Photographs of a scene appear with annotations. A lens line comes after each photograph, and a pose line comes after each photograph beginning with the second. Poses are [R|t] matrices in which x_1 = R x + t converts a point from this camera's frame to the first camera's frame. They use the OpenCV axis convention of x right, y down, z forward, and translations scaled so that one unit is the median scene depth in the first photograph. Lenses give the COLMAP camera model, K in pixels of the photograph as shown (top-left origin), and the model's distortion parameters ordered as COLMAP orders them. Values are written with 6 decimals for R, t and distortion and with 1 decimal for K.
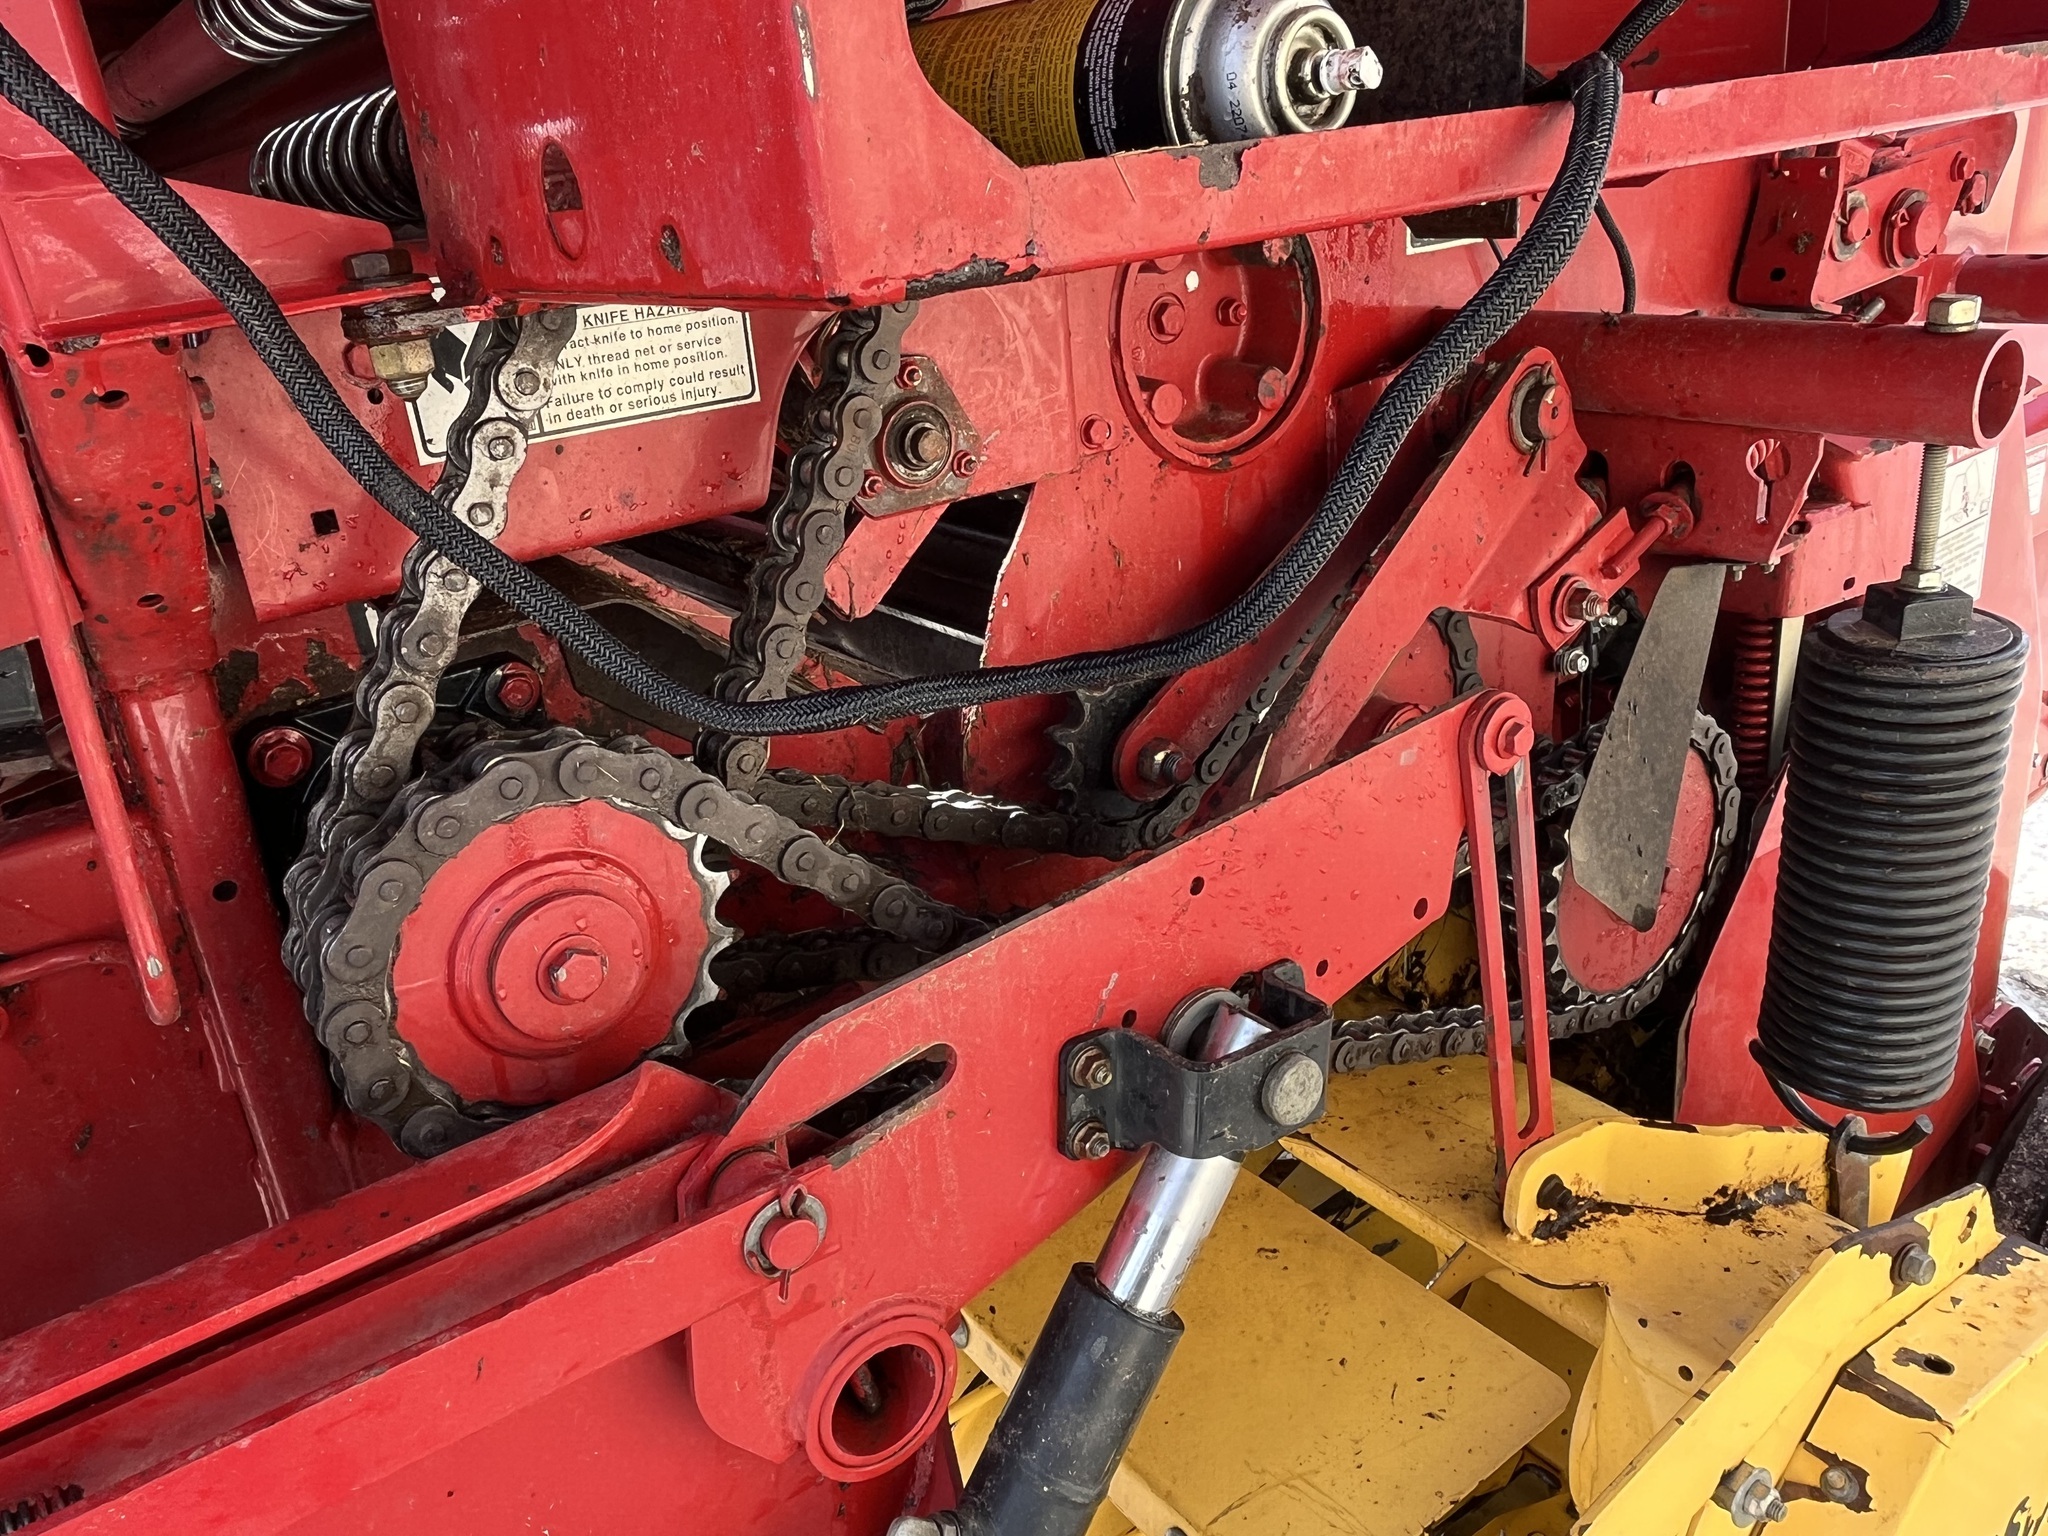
lens RADIAL K [[1522.1, 0, 1008.2], [0, 1522.1, 759.7], [0, 0, 1]] dist [-0.001774, -0.003495]
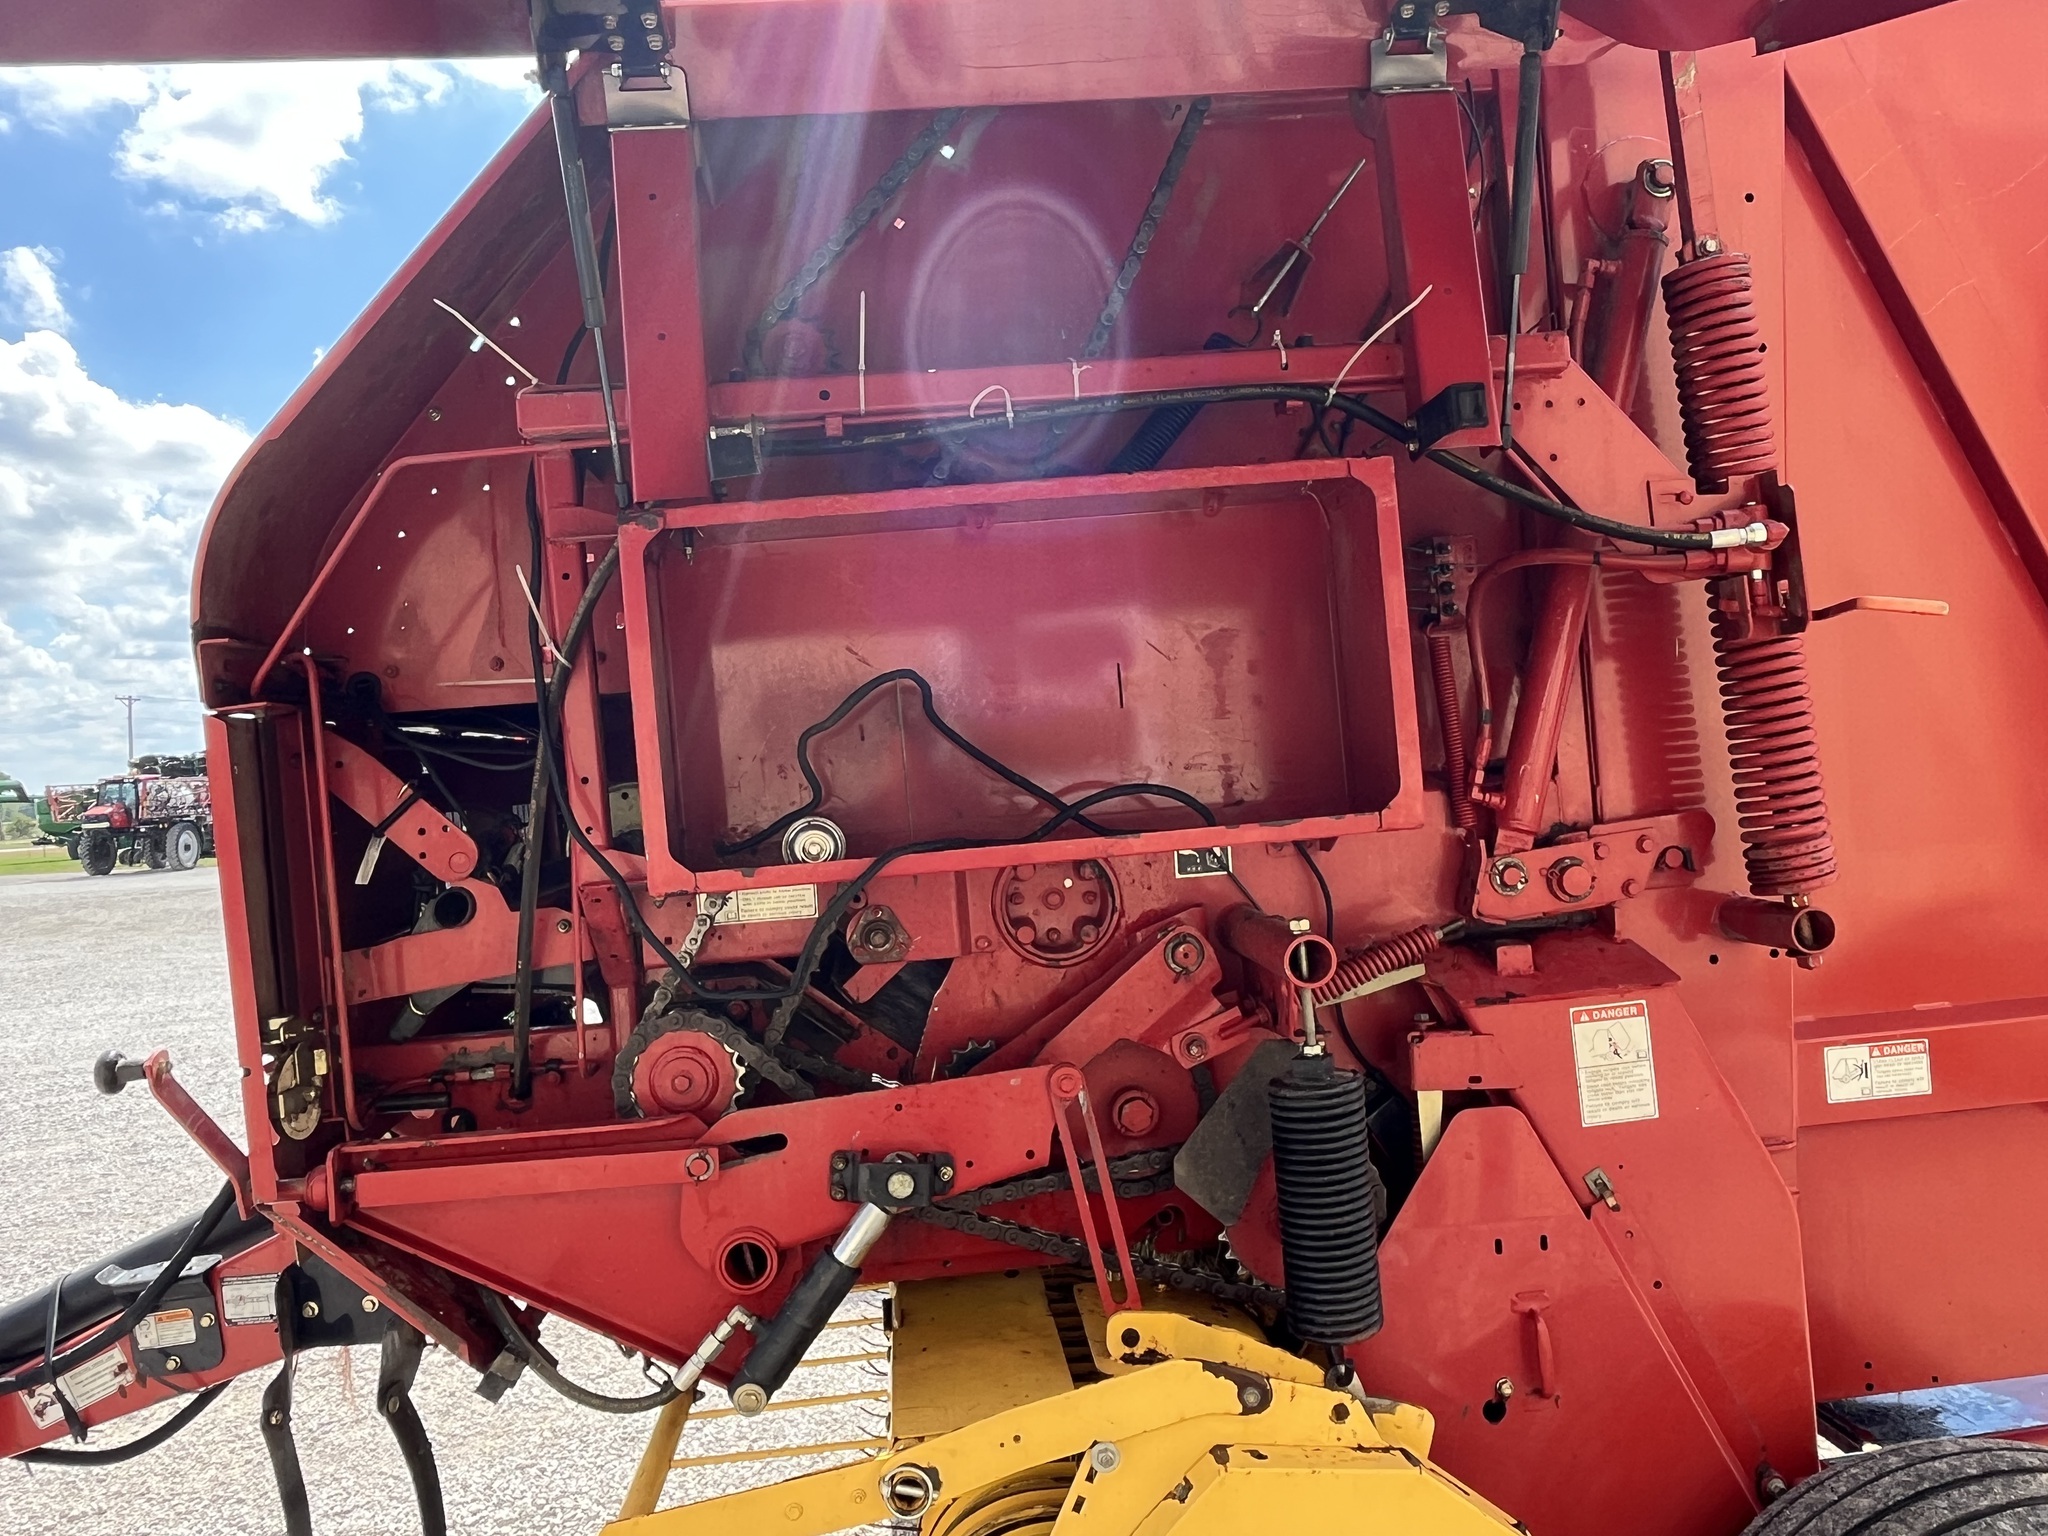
lens RADIAL K [[1708.1, 0, 1024.0], [0, 1708.1, 768.0], [0, 0, 1]] dist [-0.001822, 0.009933]
pose [[0.841586, 0.039372, -0.538686, 1.630624], [-0.204523, 0.946303, -0.250361, 0.193007], [0.499903, 0.320874, 0.804448, -1.277150]]
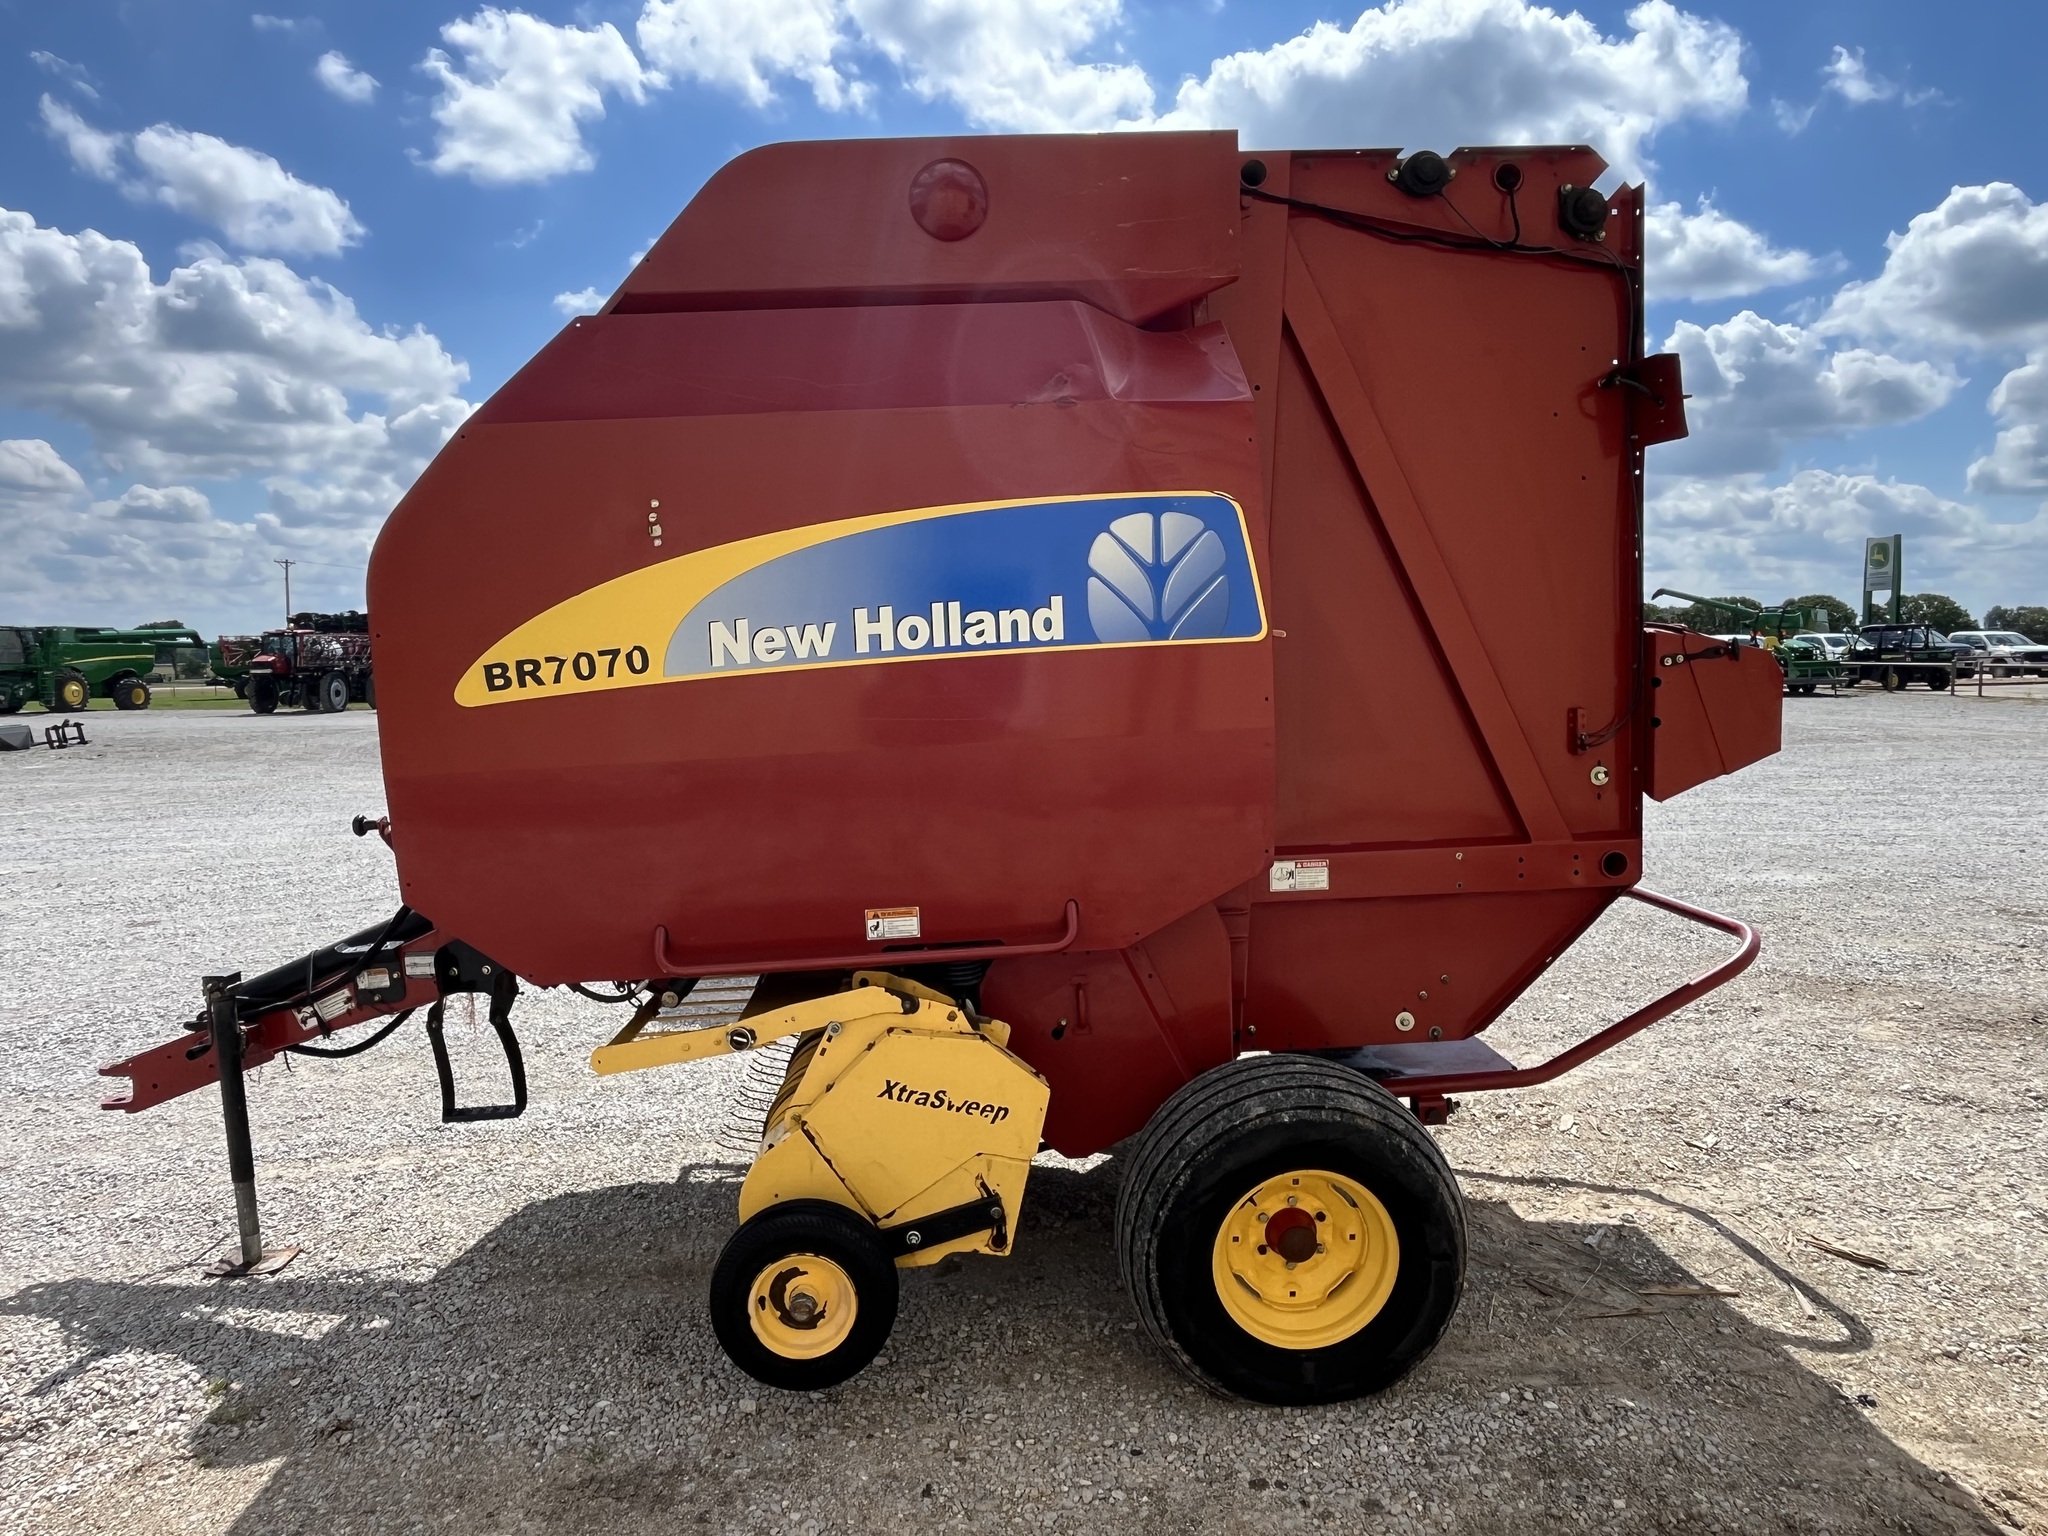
lens RADIAL K [[1468.5, 0, 1022.3], [0, 1468.5, 809.8], [0, 0, 1]] dist [0.002237, 0.000294]
pose [[0.827635, 0.133651, -0.545122, 3.228632], [-0.250710, 0.956988, -0.146011, 0.365717], [0.502161, 0.257511, 0.825544, -2.452558]]
